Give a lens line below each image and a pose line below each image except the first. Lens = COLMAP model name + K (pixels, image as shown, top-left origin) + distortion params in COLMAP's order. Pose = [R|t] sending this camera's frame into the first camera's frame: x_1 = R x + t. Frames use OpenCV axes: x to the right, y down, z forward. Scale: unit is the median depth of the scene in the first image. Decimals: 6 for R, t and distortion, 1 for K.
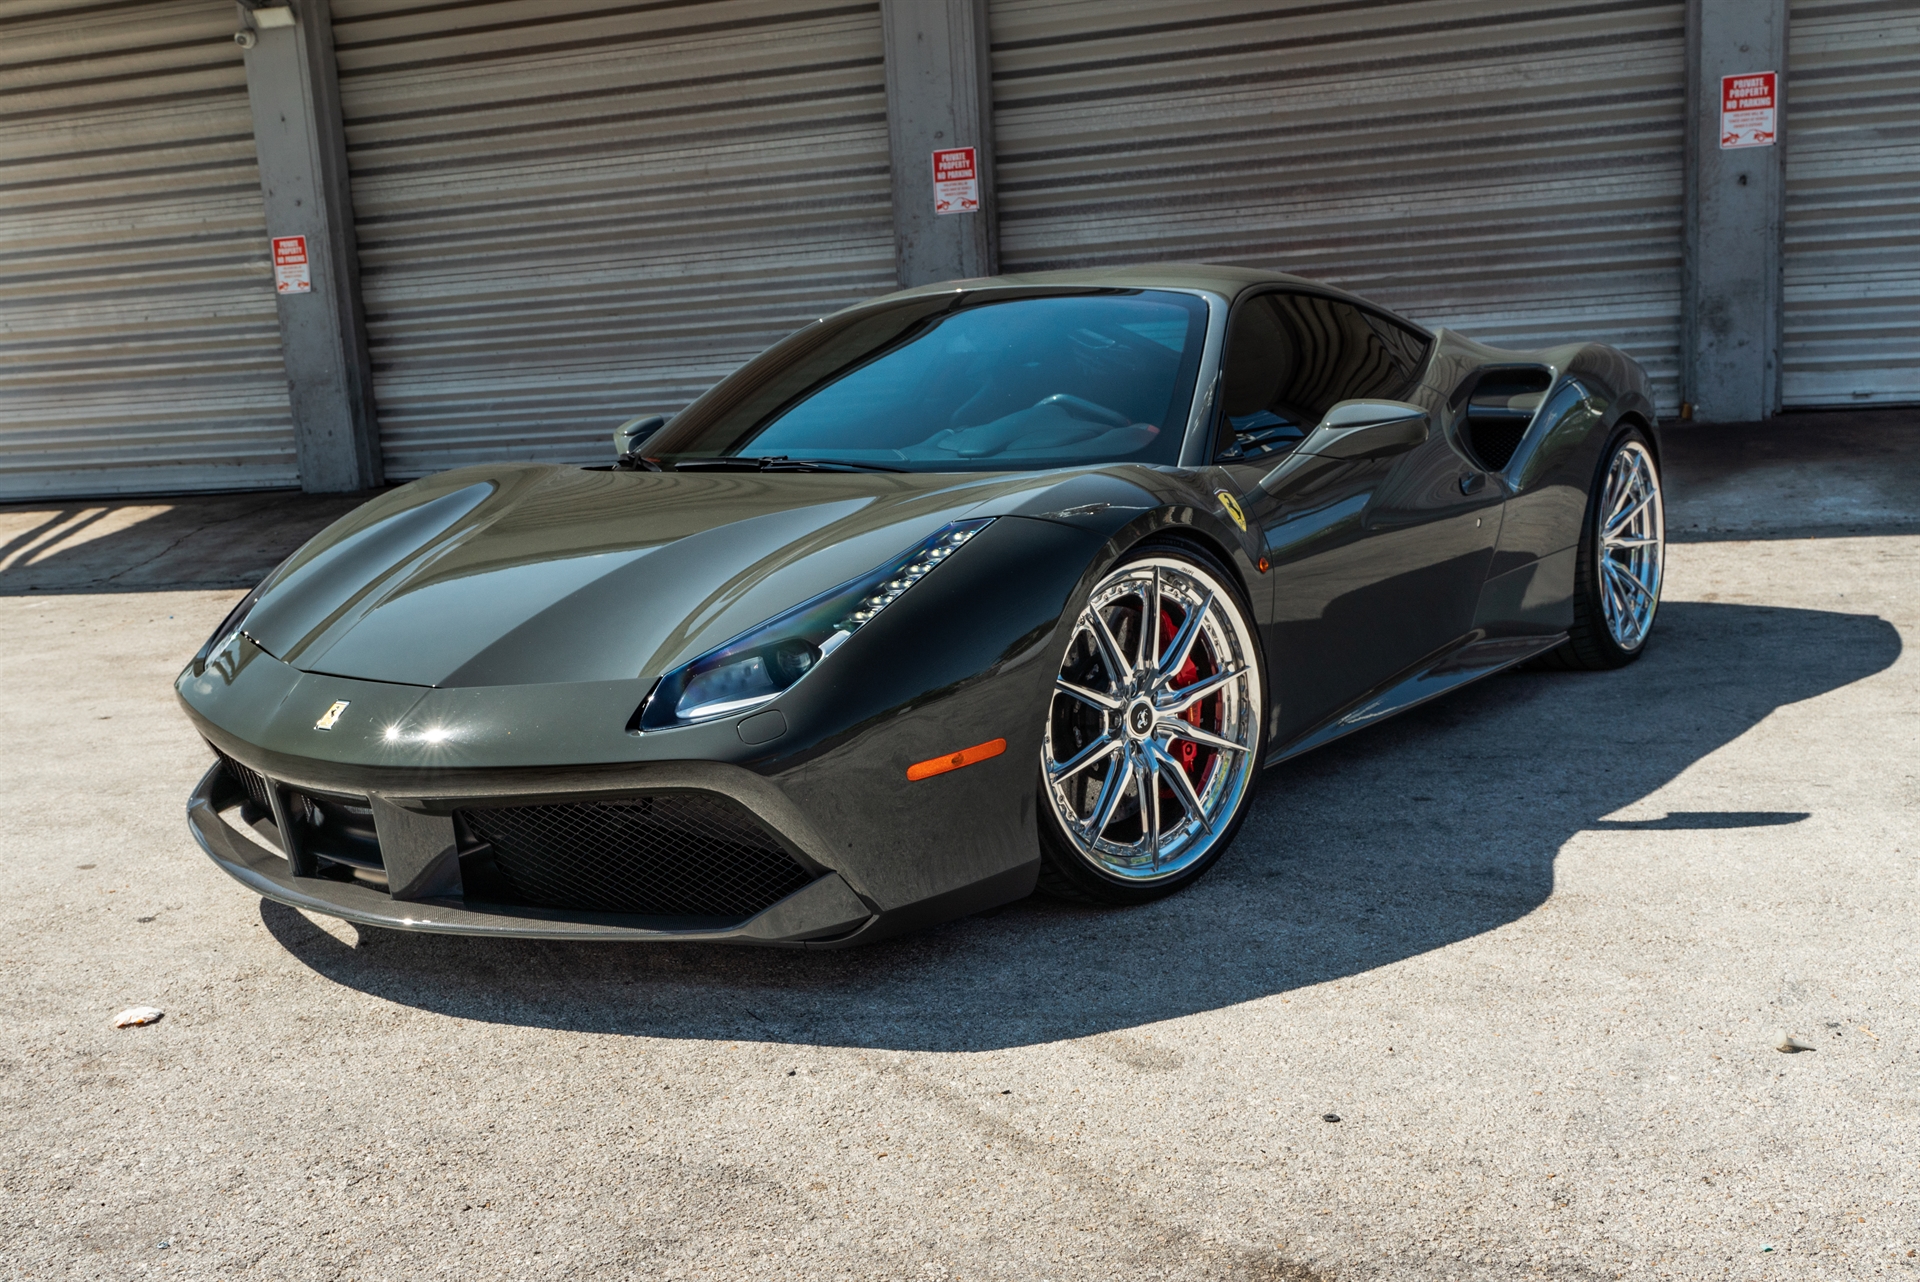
lens RADIAL K [[1858.8, 0, 811.3], [0, 1858.8, 651.1], [0, 0, 1]] dist [-0.001747, 0.004782]
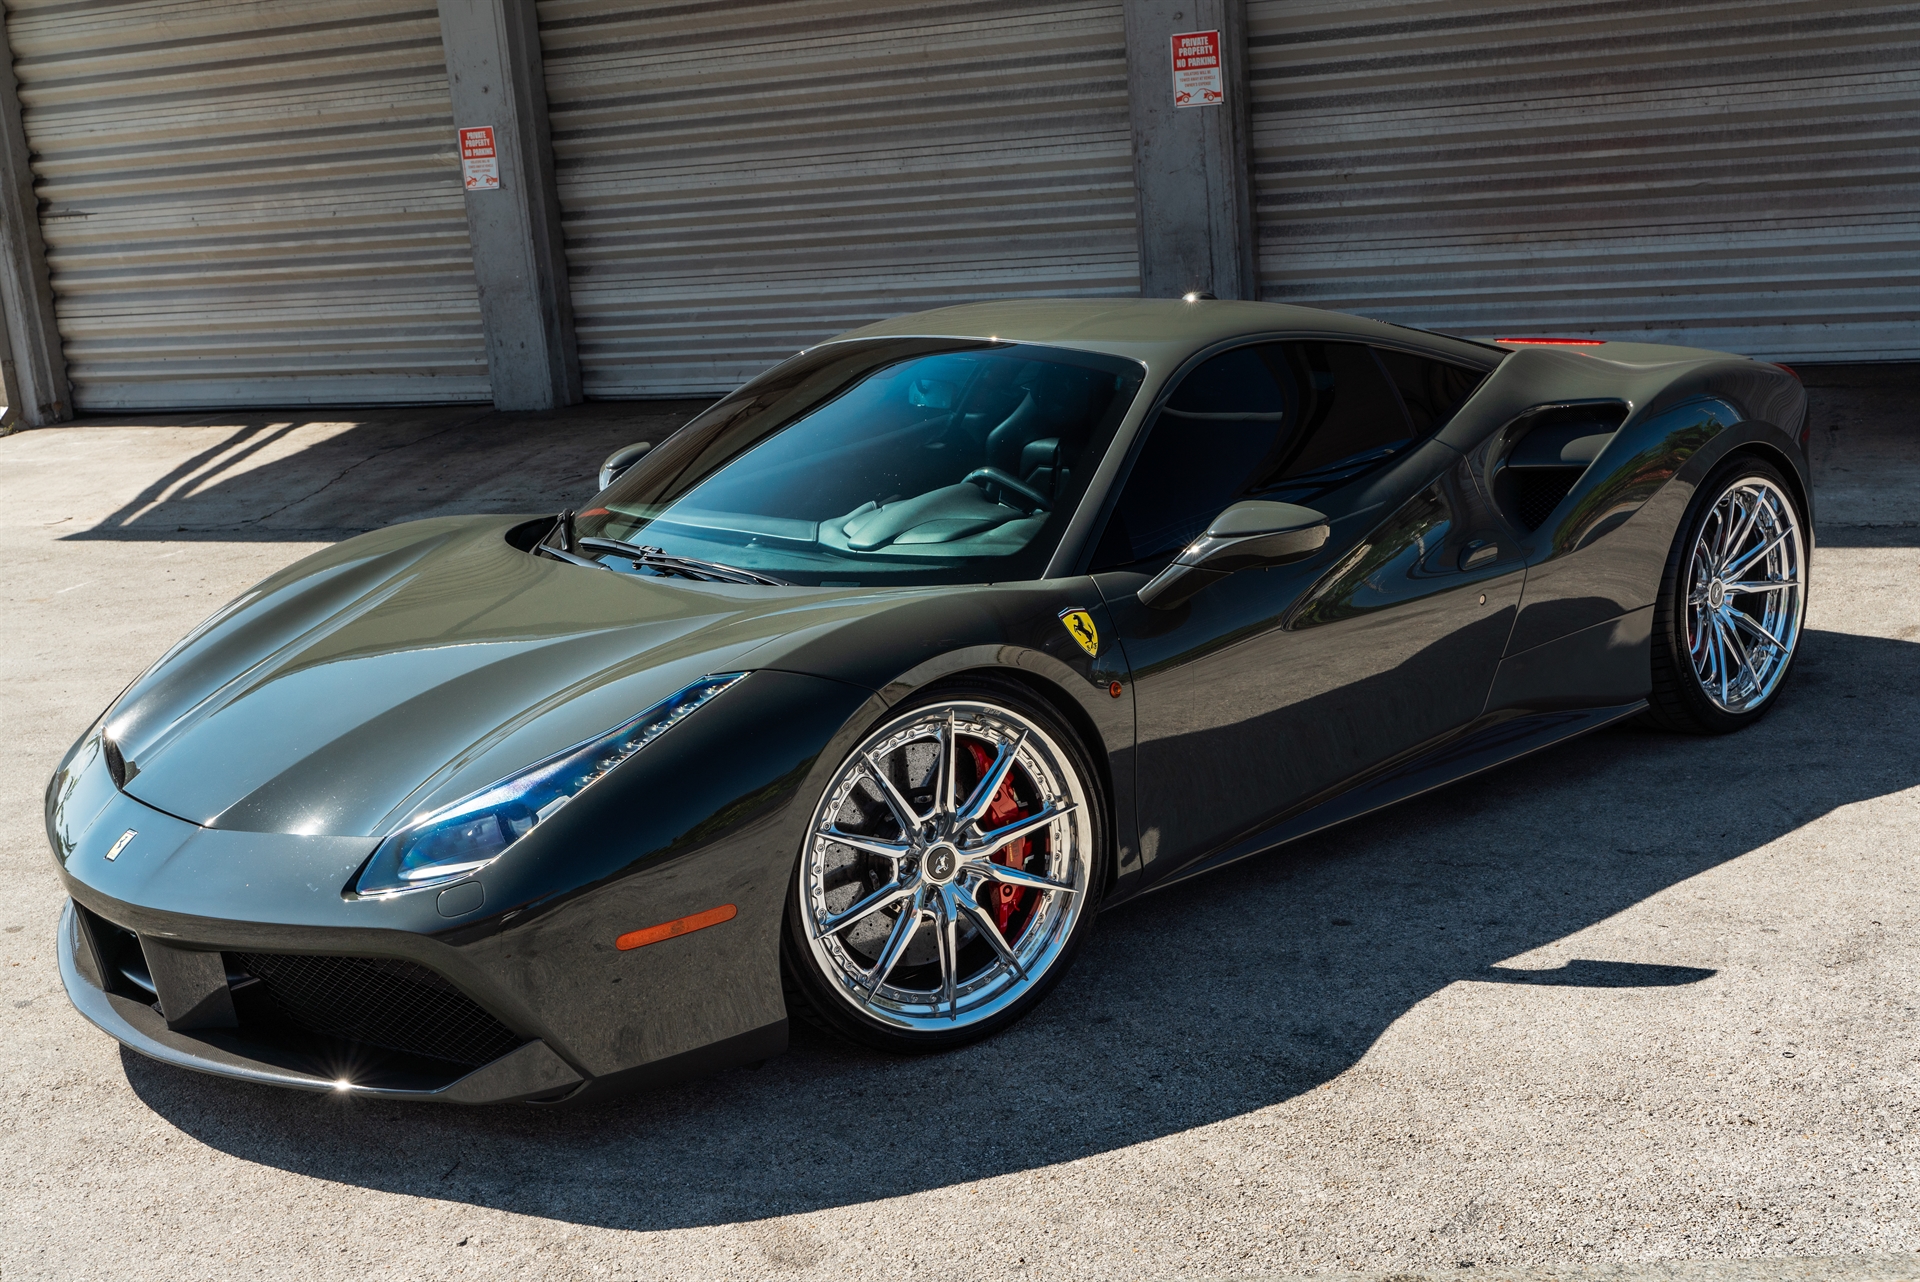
lens RADIAL K [[2184.7, 0, 960.0], [0, 2184.7, 641.0], [0, 0, 1]] dist [-0.007636, -0.000919]
pose [[0.991564, 0.022879, -0.127580, 0.108944], [-0.015327, 0.998089, 0.059865, -0.048587], [0.128706, -0.057405, 0.990020, -0.037984]]
